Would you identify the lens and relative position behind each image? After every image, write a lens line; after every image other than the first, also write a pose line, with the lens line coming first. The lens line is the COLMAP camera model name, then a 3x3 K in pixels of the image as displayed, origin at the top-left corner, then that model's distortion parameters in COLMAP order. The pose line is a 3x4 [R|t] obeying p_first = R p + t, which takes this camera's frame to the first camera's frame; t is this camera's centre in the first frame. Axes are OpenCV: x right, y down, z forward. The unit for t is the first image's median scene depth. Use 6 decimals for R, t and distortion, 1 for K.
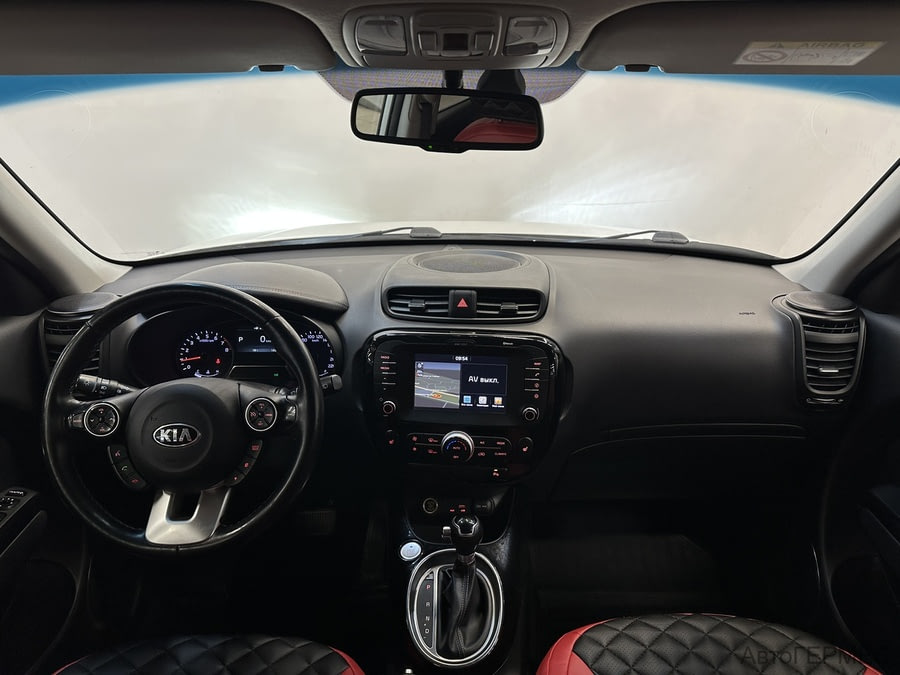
lens RADIAL K [[628.9, 0, 450.5], [0, 628.9, 337.9], [0, 0, 1]] dist [-0.010698, -0.002707]
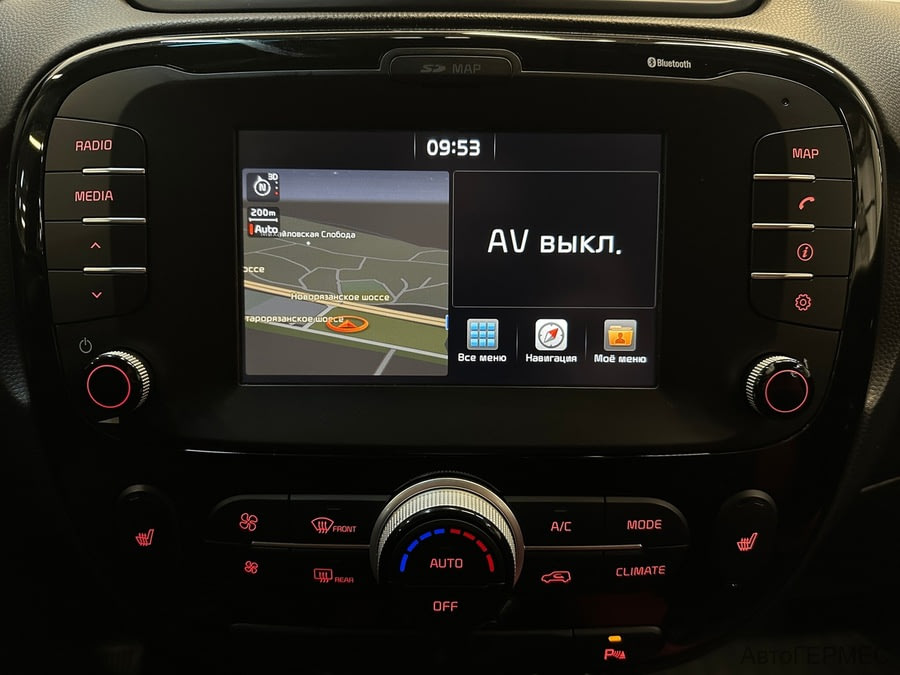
lens RADIAL K [[628.9, 0, 450.4], [0, 628.9, 338.2], [0, 0, 1]] dist [-0.010698, -0.002707]
pose [[0.994836, -0.030010, 0.096960, -0.006770], [0.029420, 0.999539, 0.007517, 0.097543], [-0.097141, -0.004626, 0.995260, 0.778830]]
